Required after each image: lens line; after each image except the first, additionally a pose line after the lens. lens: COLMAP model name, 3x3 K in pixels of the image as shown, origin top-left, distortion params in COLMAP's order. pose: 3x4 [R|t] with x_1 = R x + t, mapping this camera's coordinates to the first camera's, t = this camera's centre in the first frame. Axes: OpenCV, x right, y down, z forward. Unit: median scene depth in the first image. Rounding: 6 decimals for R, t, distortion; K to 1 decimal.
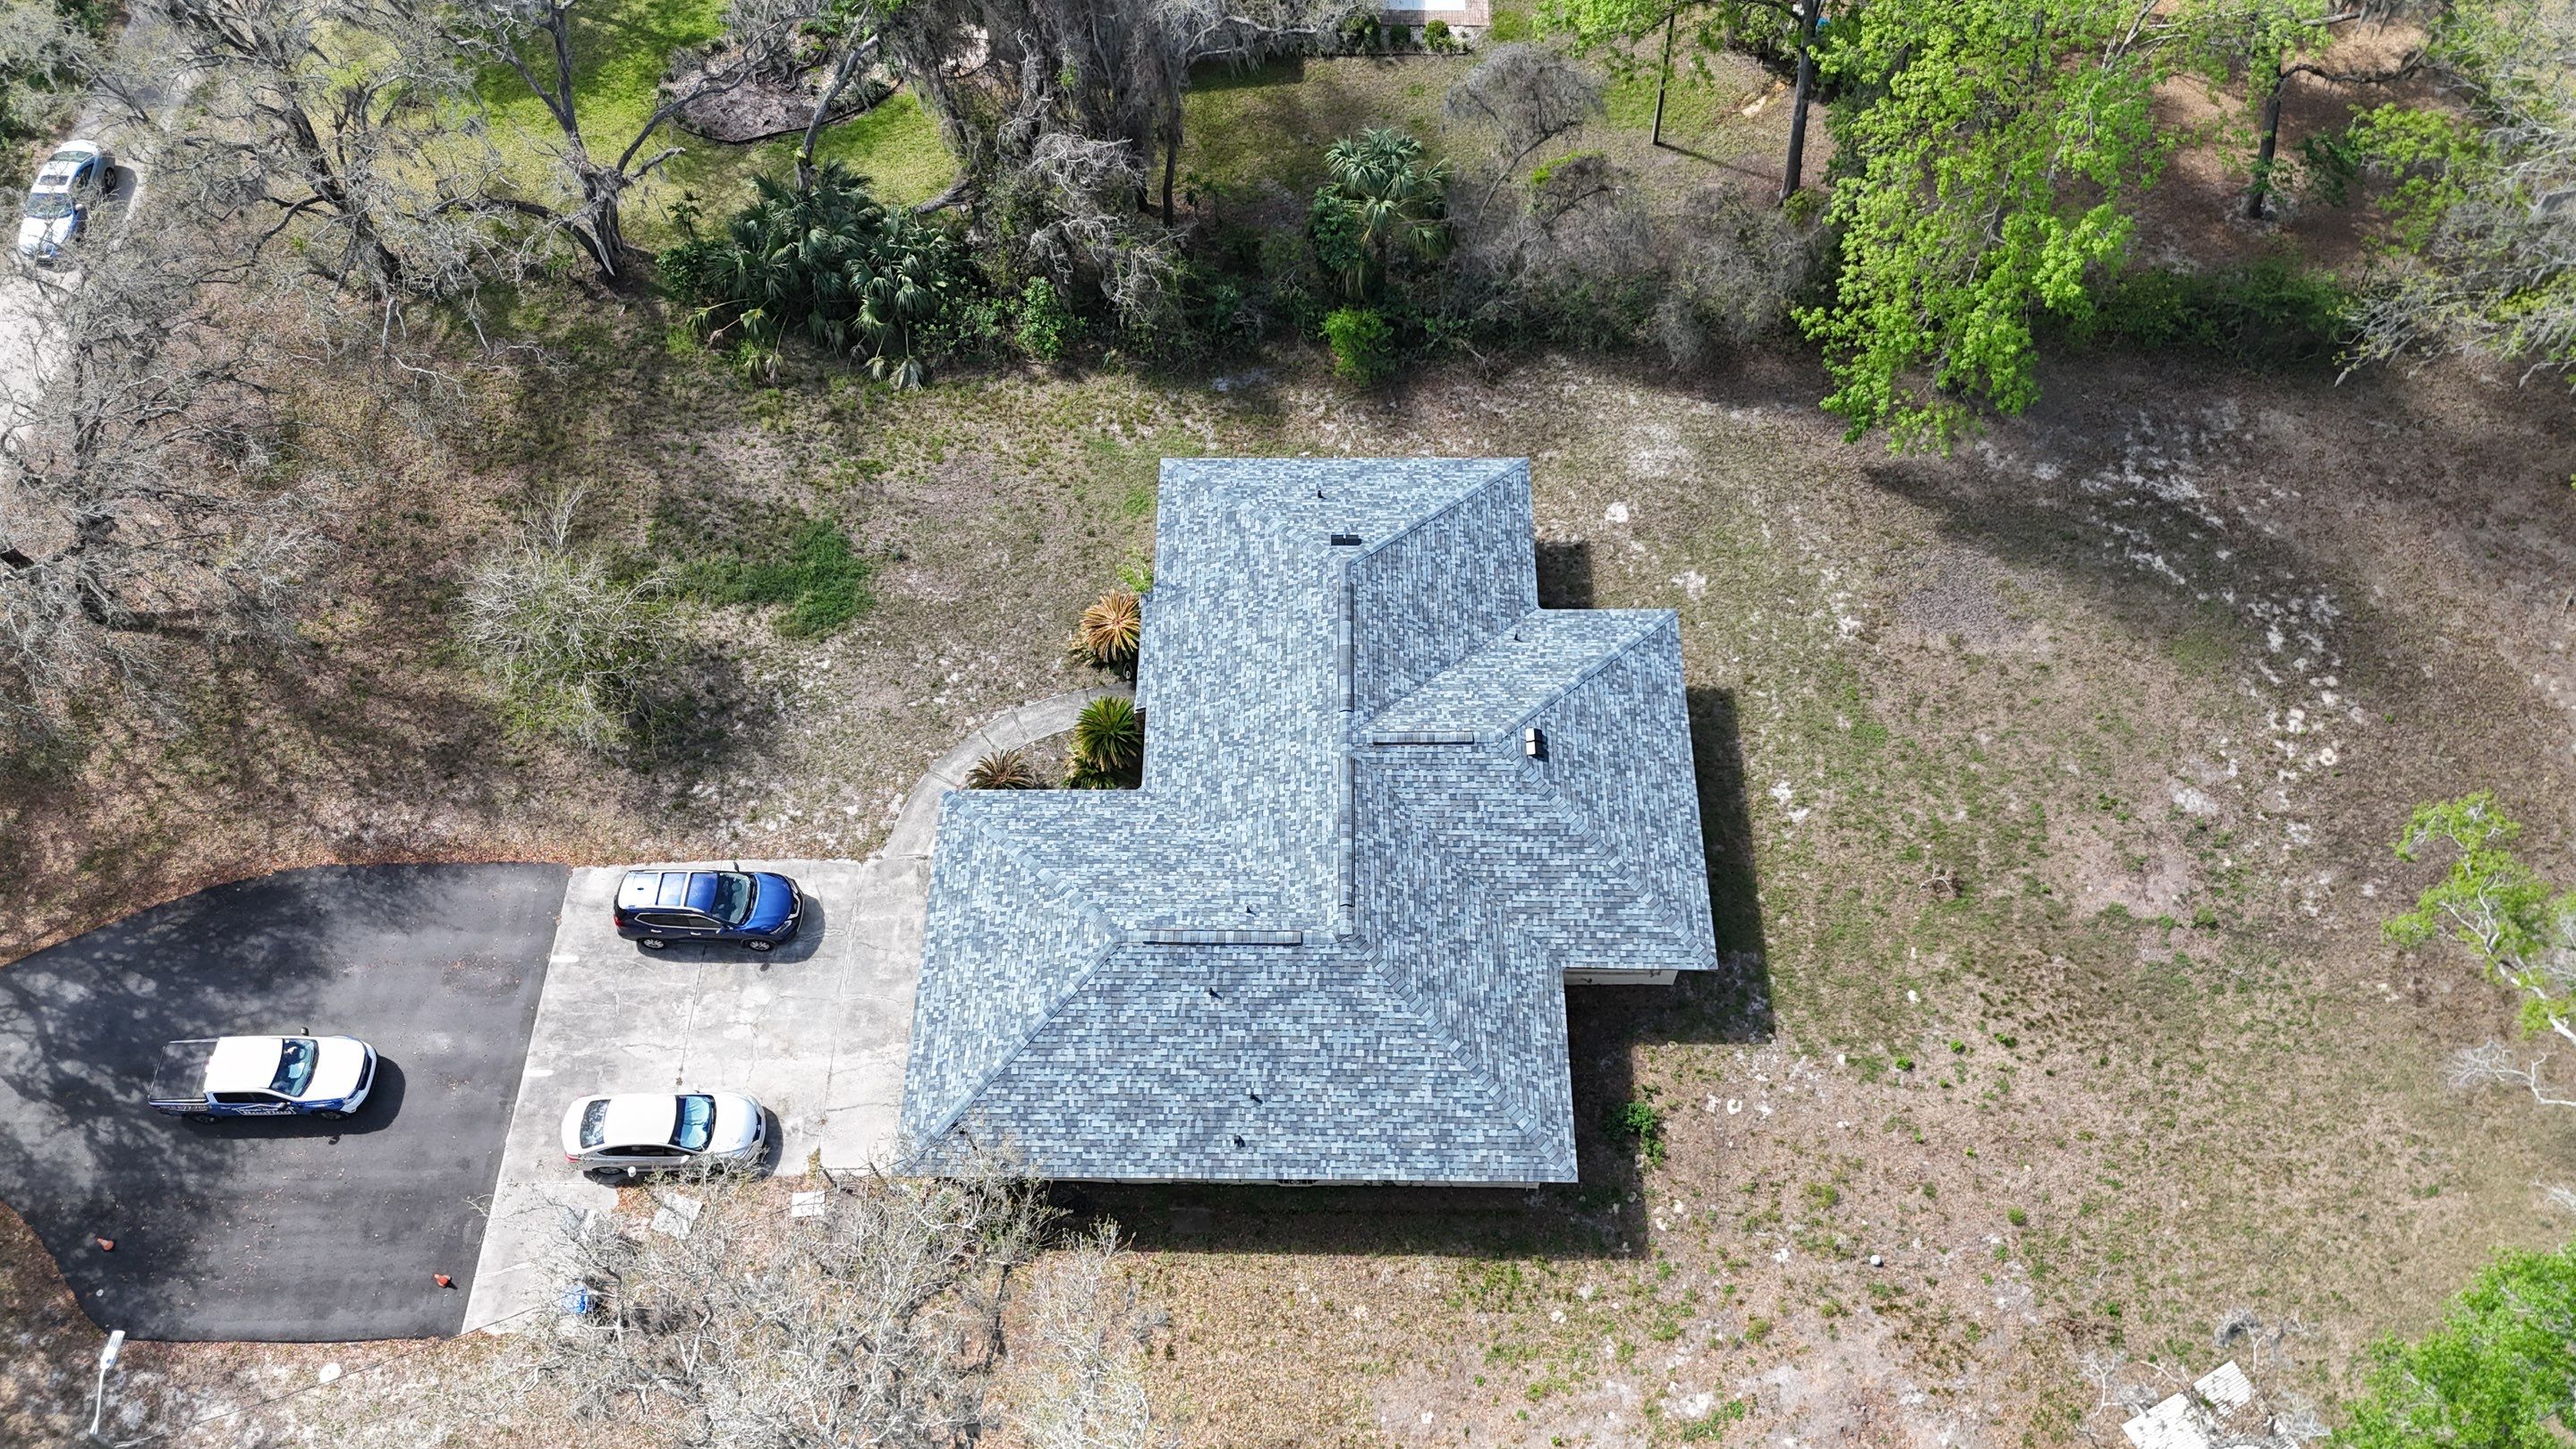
lens RADIAL K [[1898.5, 0, 1277.7], [0, 1898.5, 711.2], [0, 0, 1]] dist [0.066692, -0.064203]
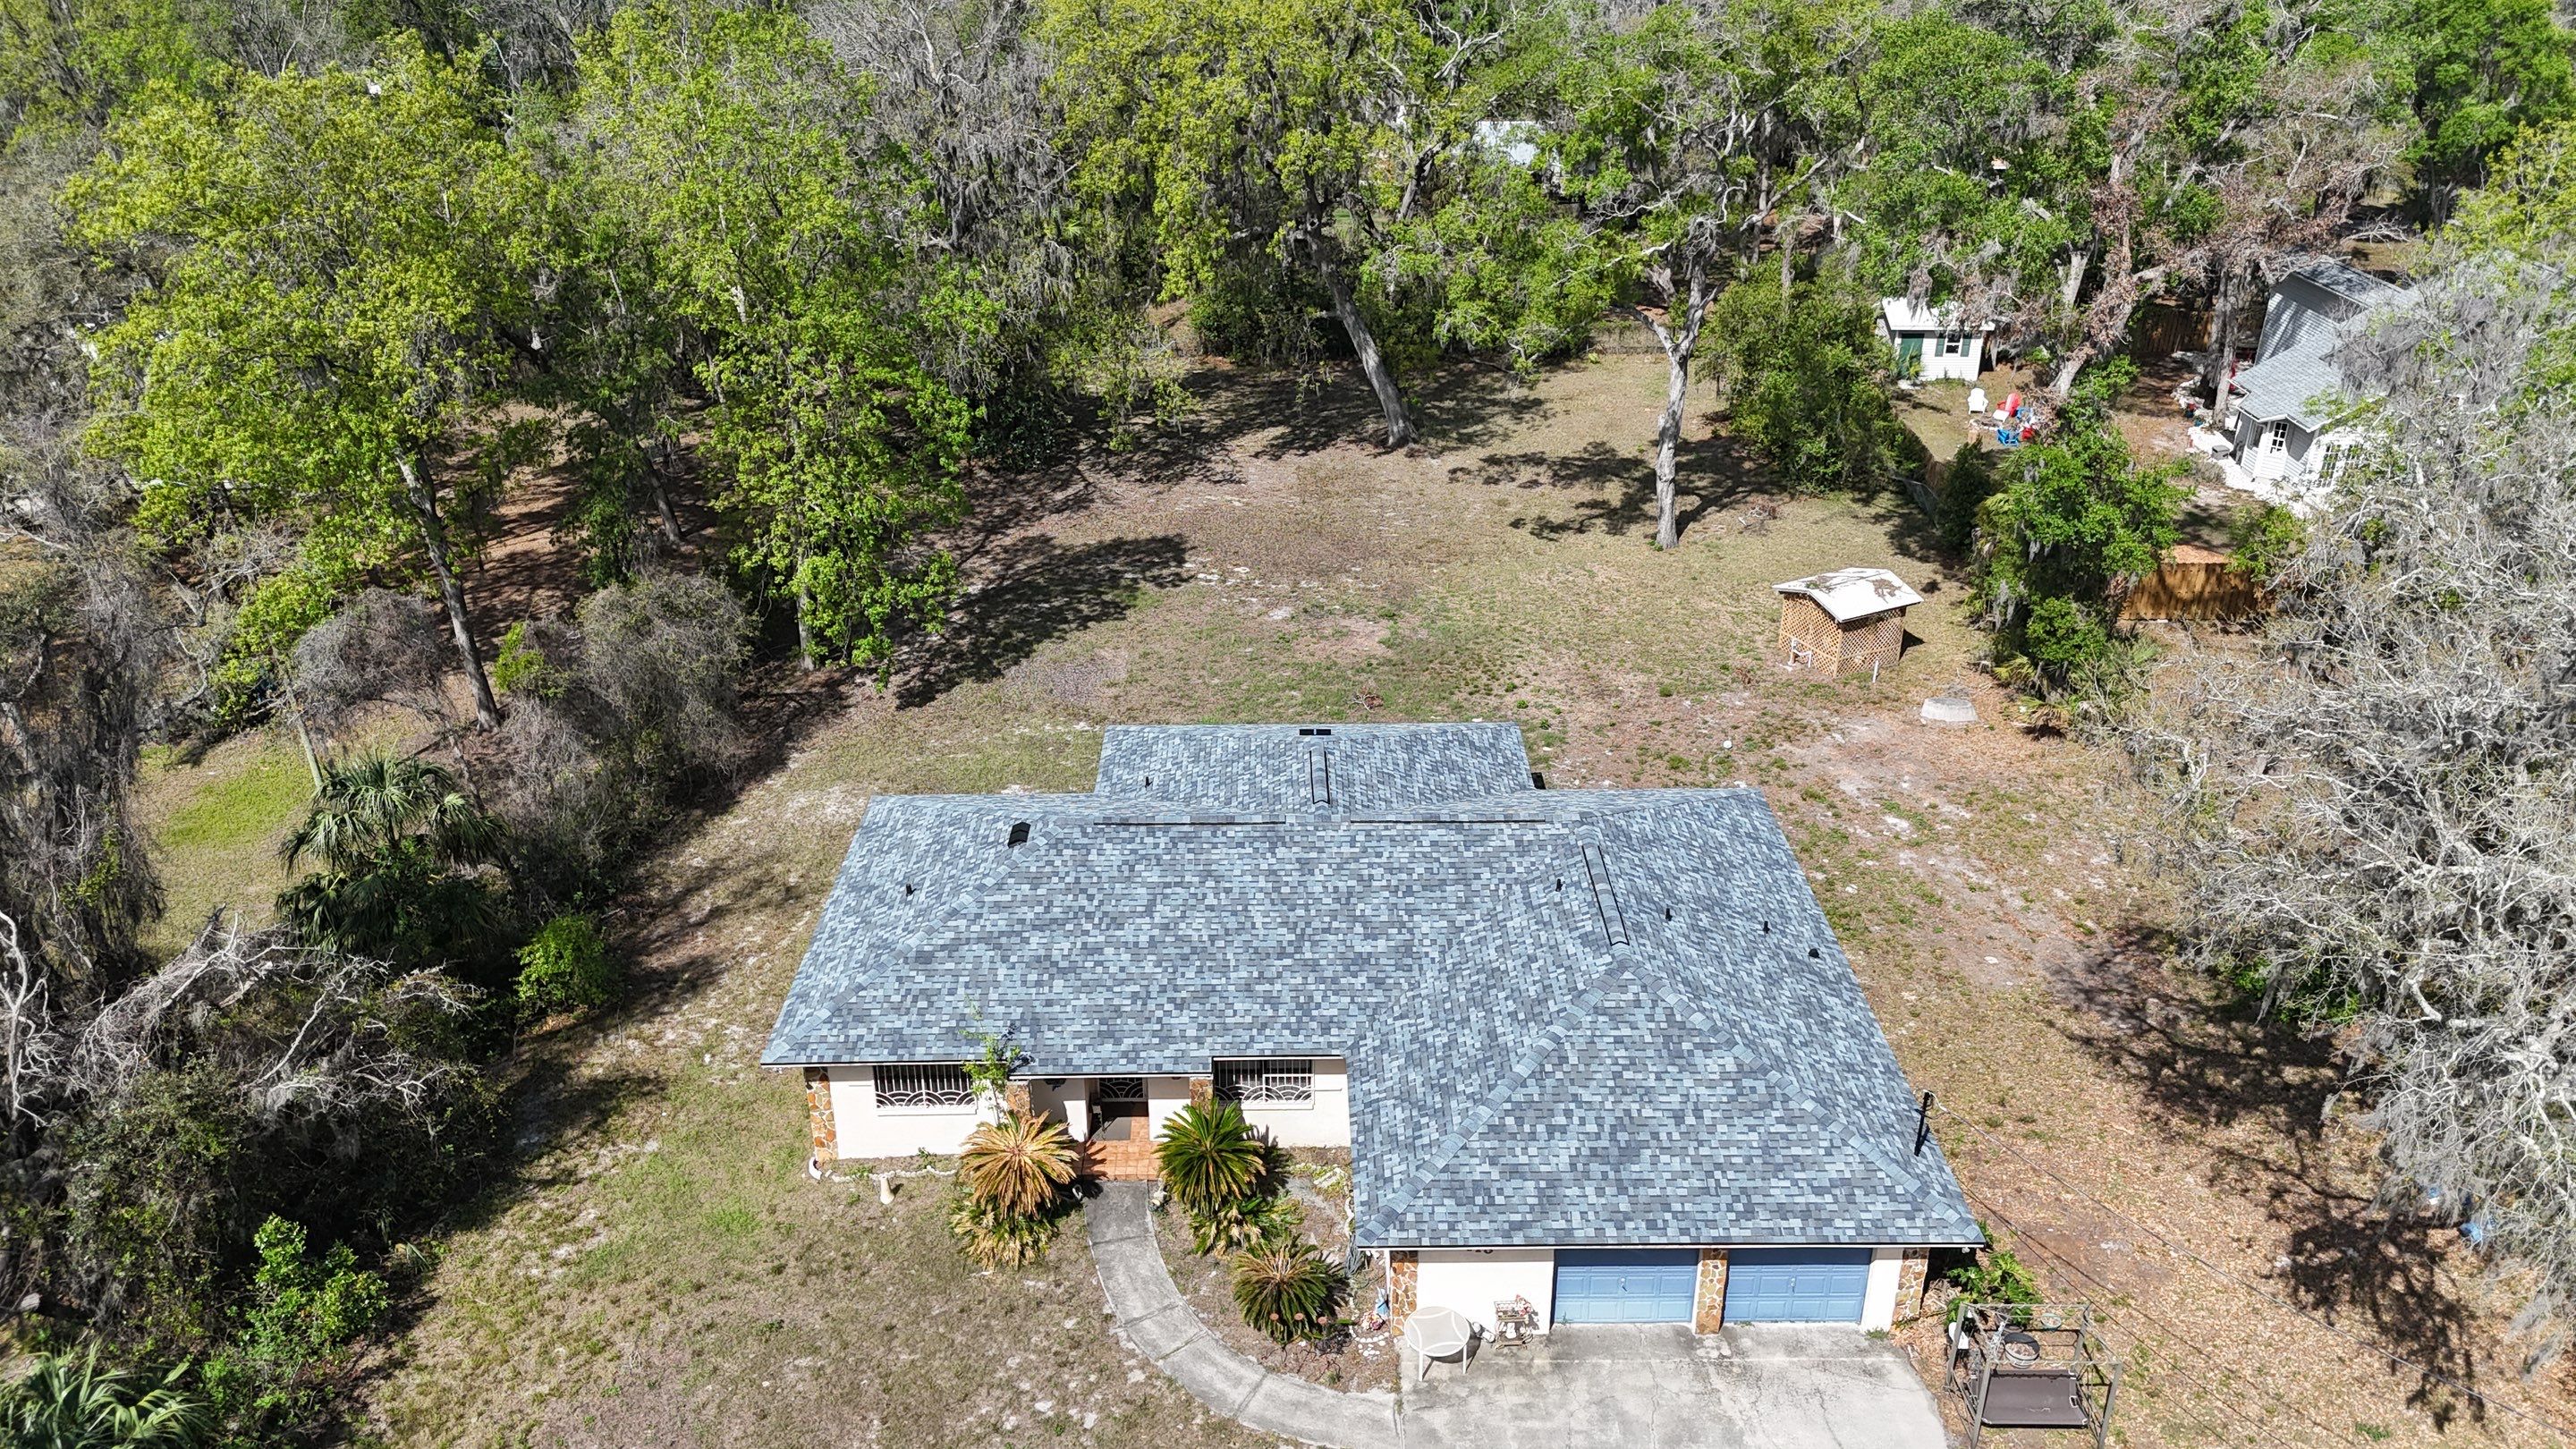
lens RADIAL K [[1898.5, 0, 1276.9], [0, 1898.5, 708.8], [0, 0, 1]] dist [0.066692, -0.064203]
pose [[-0.018074, -0.409663, 0.912058, -0.692717], [0.858863, 0.460661, 0.223932, -0.208400], [-0.511886, 0.787380, 0.343518, 0.671955]]
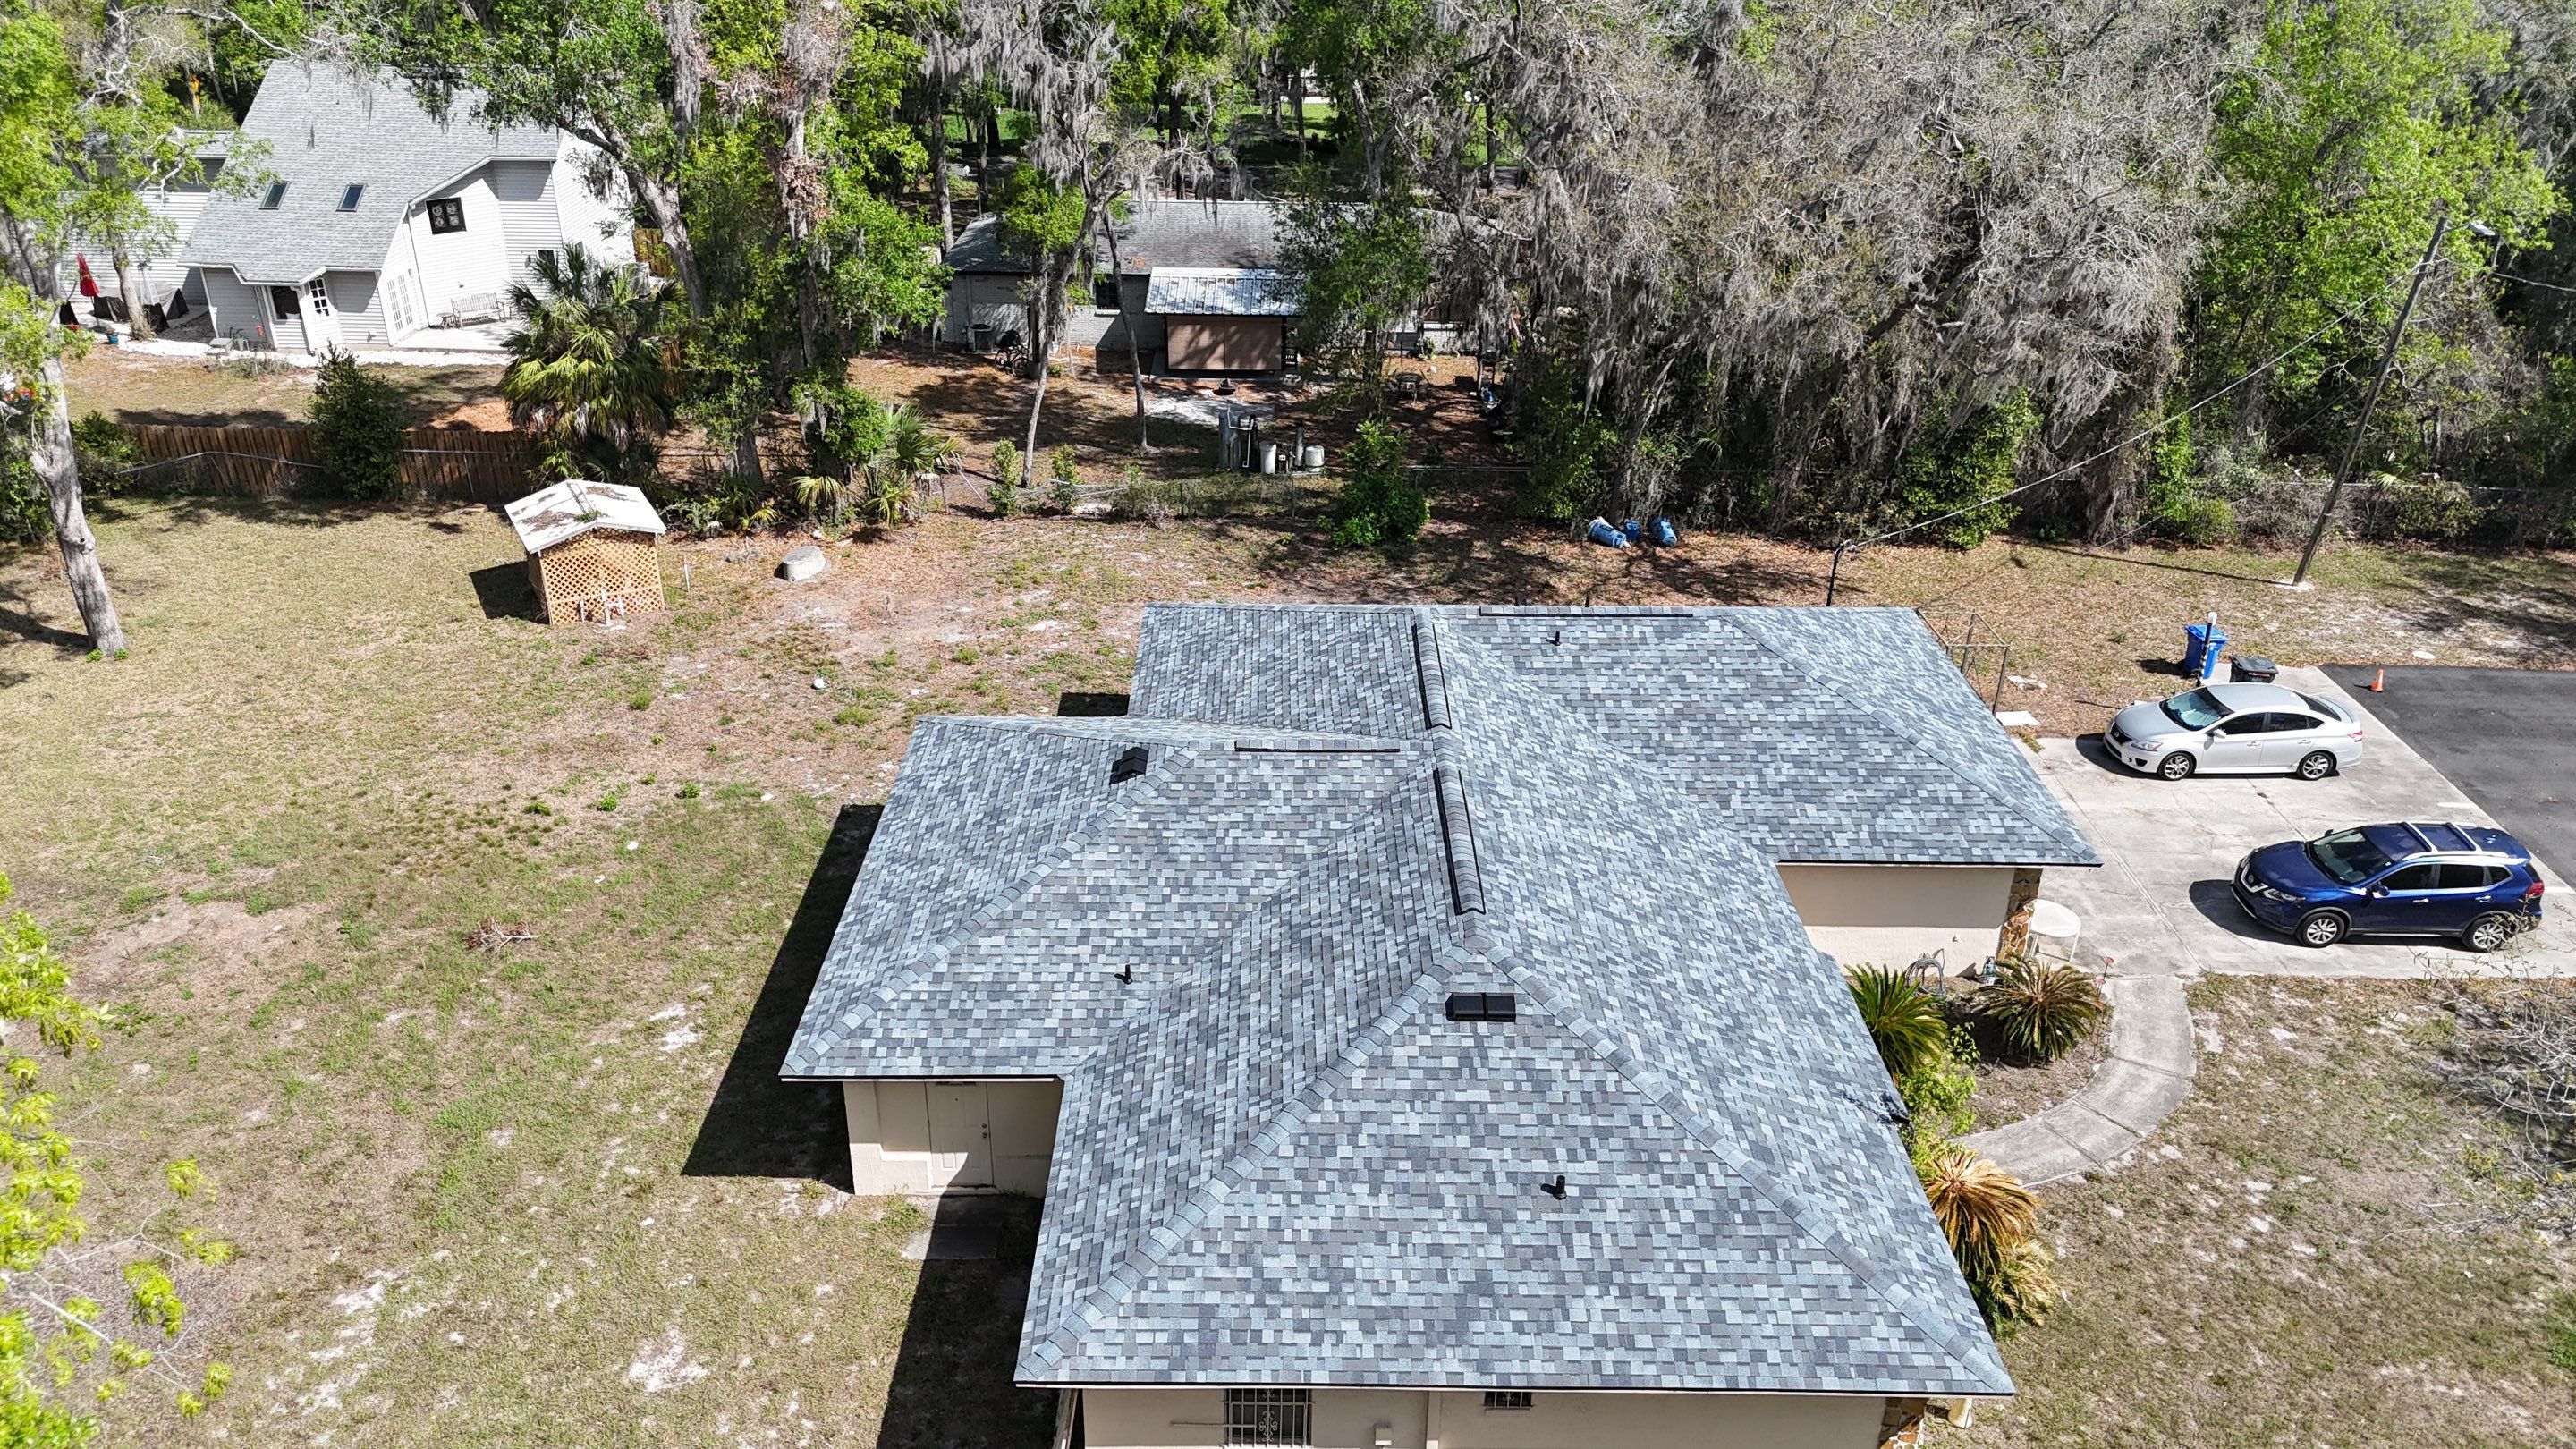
lens RADIAL K [[1898.5, 0, 1286.9], [0, 1898.5, 723.5], [0, 0, 1]] dist [0.066692, -0.064203]
pose [[-0.999747, 0.019617, -0.011020, 0.091309], [-0.009374, 0.082112, 0.996579, -0.581220], [0.020455, 0.996430, -0.081908, 1.021803]]
